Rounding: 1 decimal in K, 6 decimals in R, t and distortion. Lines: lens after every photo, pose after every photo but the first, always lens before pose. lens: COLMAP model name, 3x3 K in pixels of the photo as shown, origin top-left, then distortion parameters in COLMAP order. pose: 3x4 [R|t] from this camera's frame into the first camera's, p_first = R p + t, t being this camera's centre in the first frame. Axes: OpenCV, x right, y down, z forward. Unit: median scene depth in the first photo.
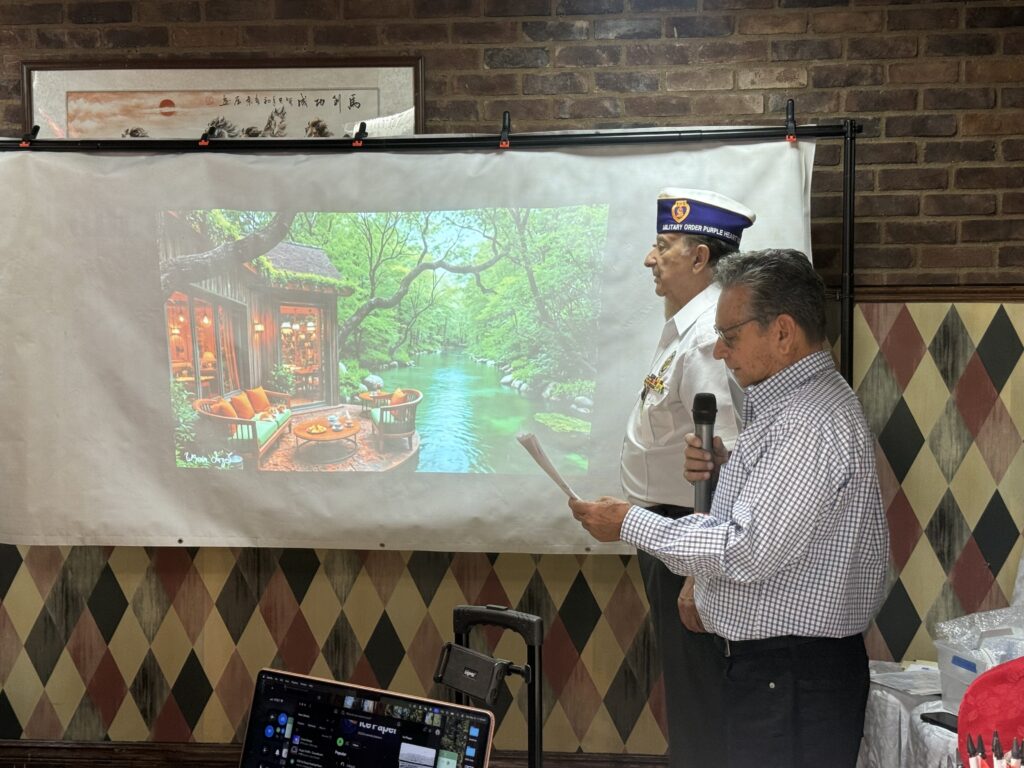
lens RADIAL K [[1463.7, 0, 526.0], [0, 1463.7, 387.6], [0, 0, 1]] dist [0.094752, 0.000000]
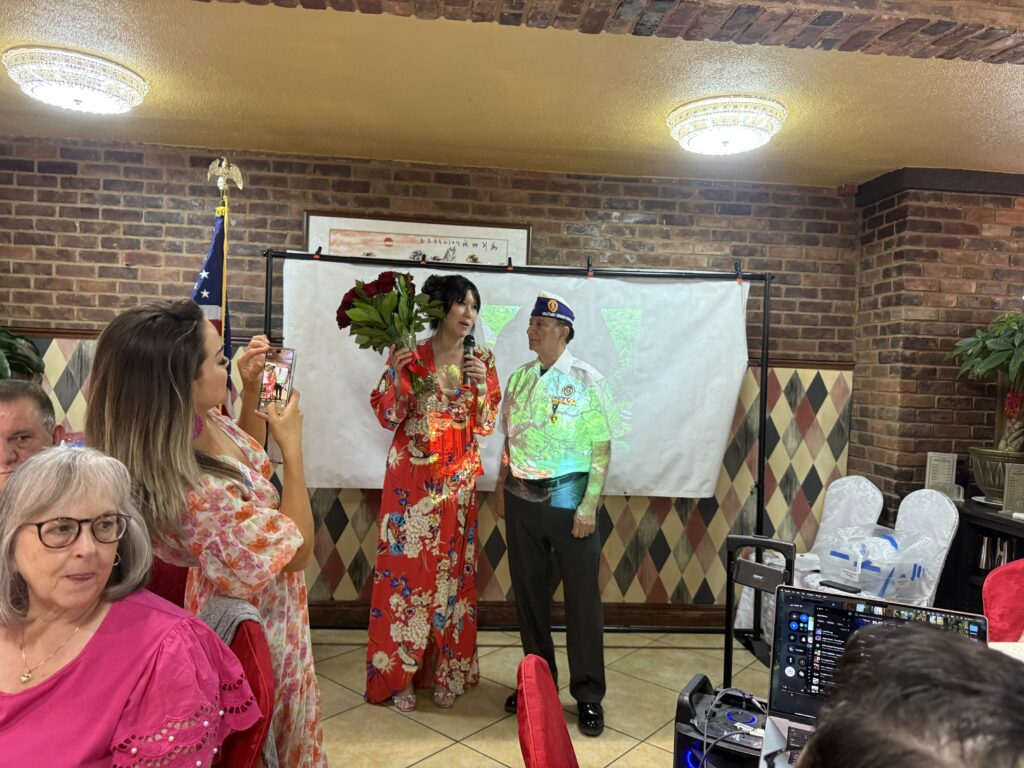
lens RADIAL K [[718.2, 0, 522.9], [0, 718.2, 382.3], [0, 0, 1]] dist [0.043425, -0.061060]
pose [[0.980351, 0.036838, 0.193790, -0.249343], [-0.030886, 0.998956, -0.033646, 0.004210], [-0.194828, 0.026999, 0.980466, 0.121729]]
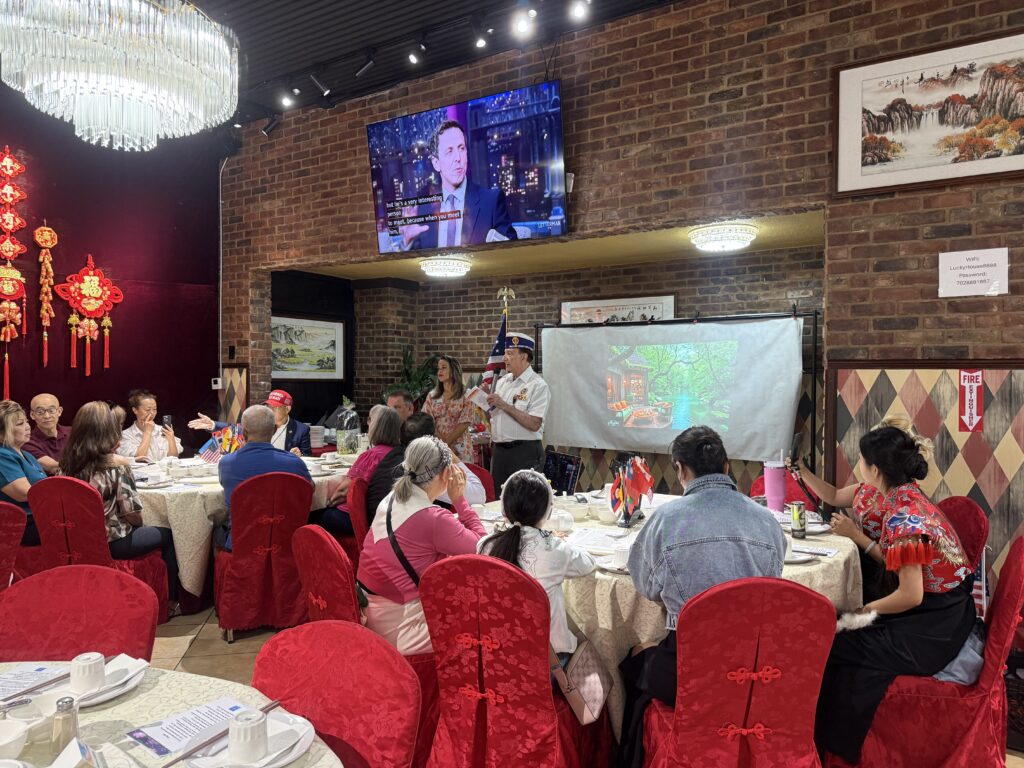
lens RADIAL K [[718.2, 0, 518.3], [0, 718.2, 394.6], [0, 0, 1]] dist [0.043425, -0.061060]
pose [[0.884755, 0.019297, -0.465656, 0.332138], [-0.032108, 0.999292, -0.019596, 0.025239], [0.464948, 0.032289, 0.884749, -0.452339]]
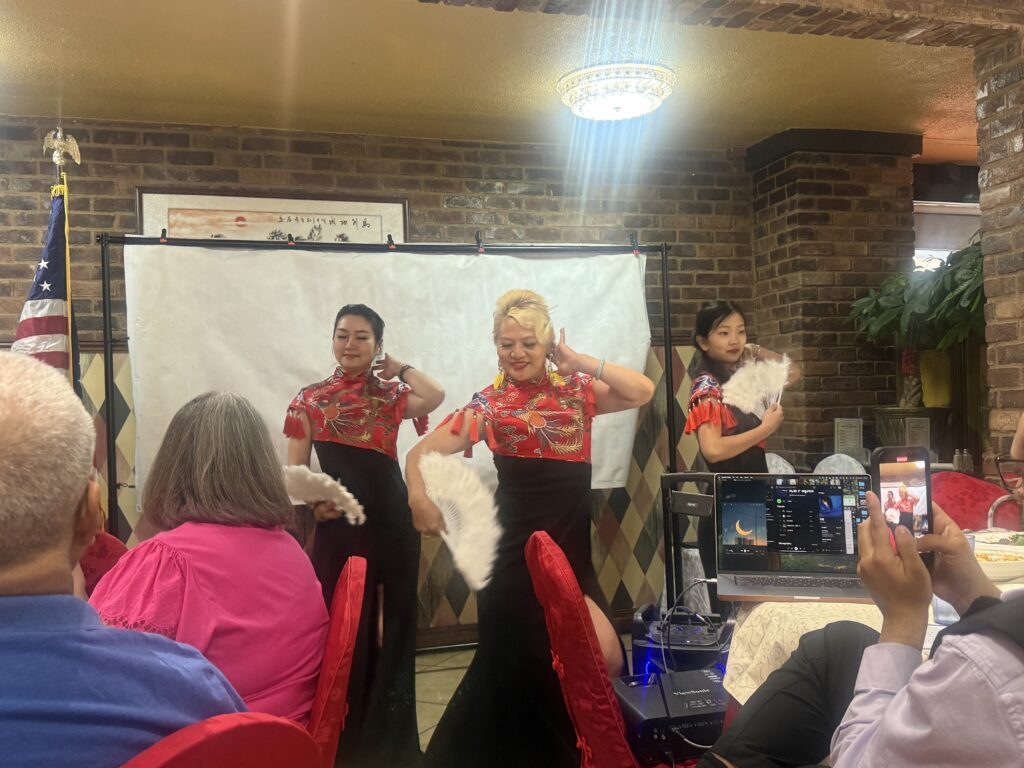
lens RADIAL K [[984.8, 0, 526.8], [0, 984.8, 392.7], [0, 0, 1]] dist [0.062005, 0.000000]
pose [[0.921673, -0.021161, 0.387391, -0.377468], [0.047563, 0.997142, -0.058691, 0.061419], [-0.385042, 0.072519, 0.920046, -0.044616]]
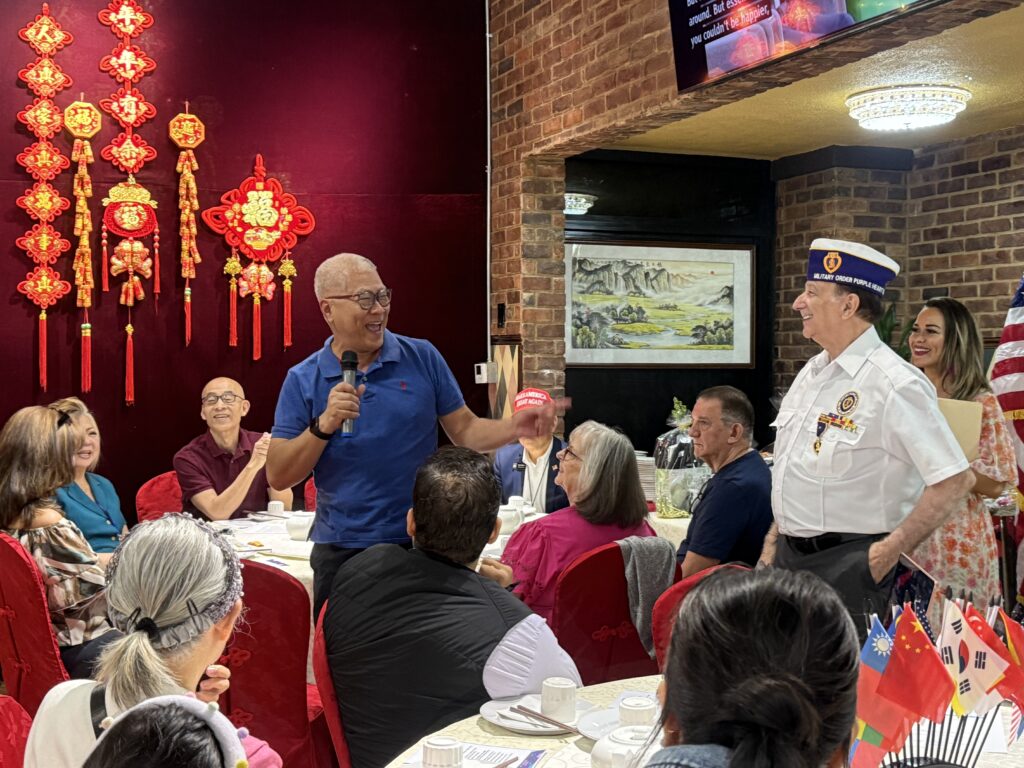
lens RADIAL K [[1326.1, 0, 525.0], [0, 1326.1, 398.1], [0, 0, 1]] dist [0.124994, 0.000000]
pose [[0.464592, 0.028040, -0.885081, 0.433875], [-0.045235, 0.998945, 0.007903, 0.006984], [0.884369, 0.036365, 0.465370, -0.070146]]
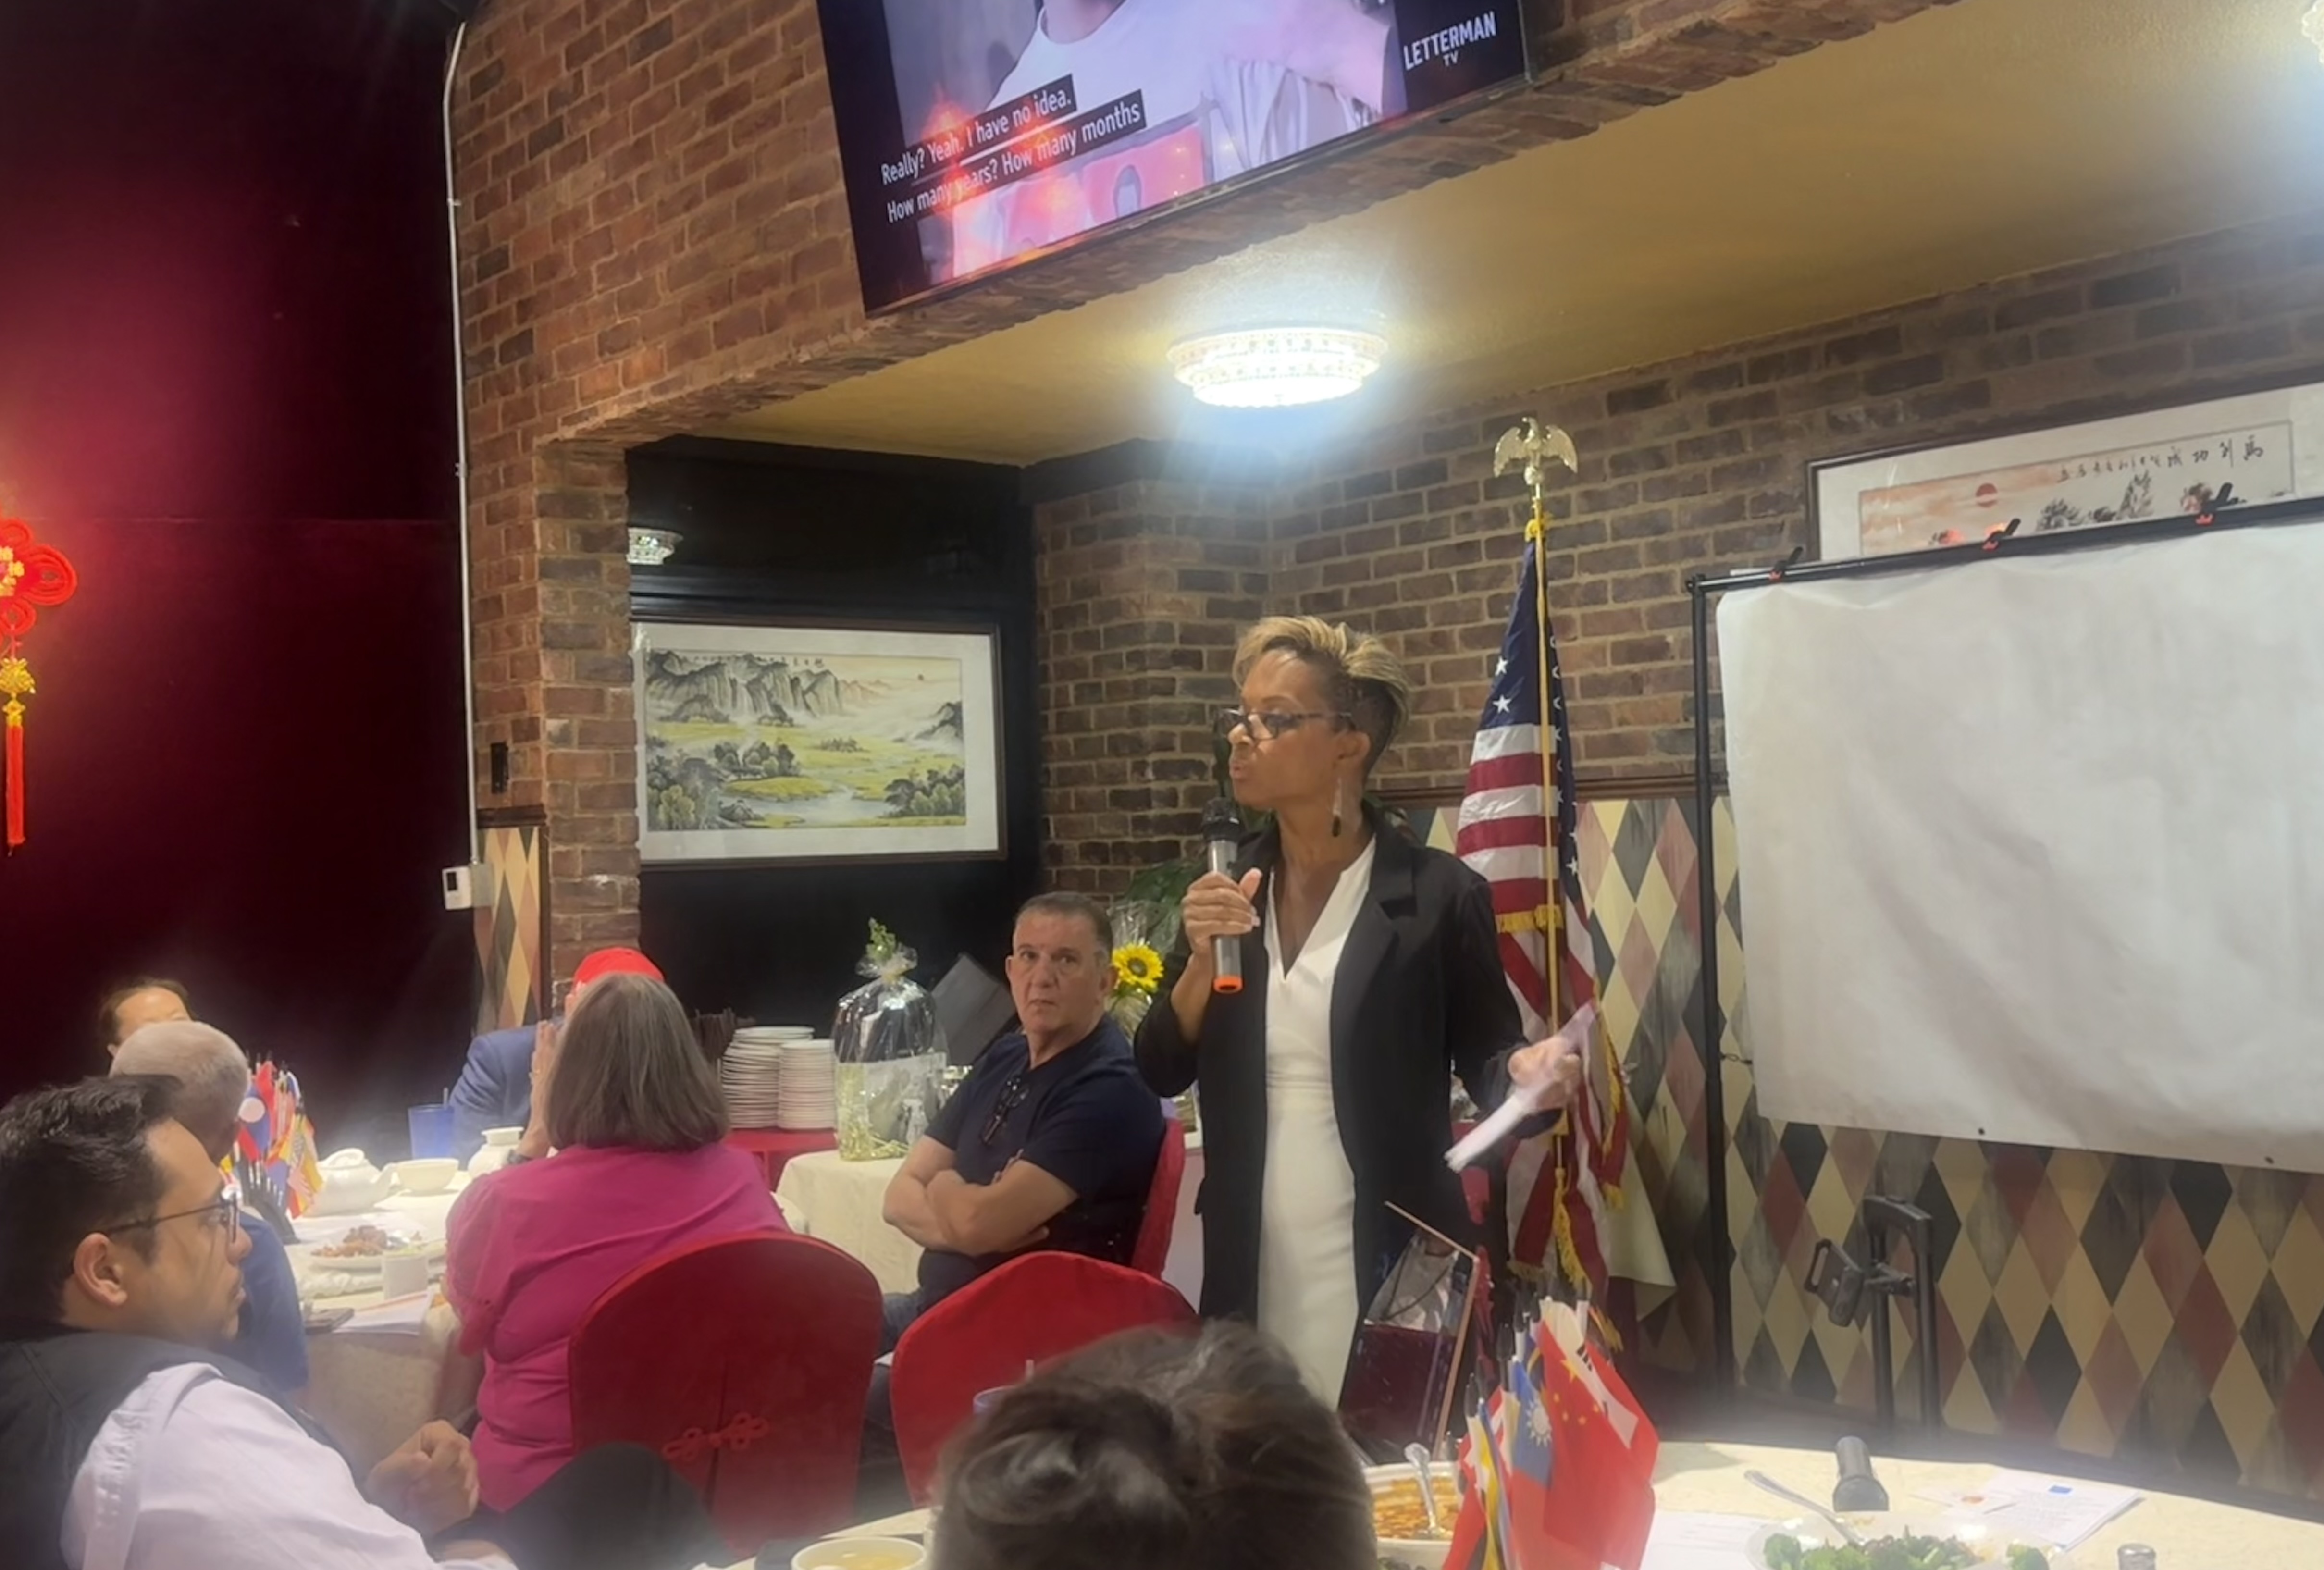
lens RADIAL K [[2431.8, 0, 1184.4], [0, 2431.8, 796.9], [0, 0, 1]] dist [0.107649, 0.000000]
pose [[0.680284, -0.033198, -0.732197, 0.339785], [-0.004991, 0.998741, -0.049920, 0.008725], [0.732932, 0.037614, 0.679261, -0.041063]]
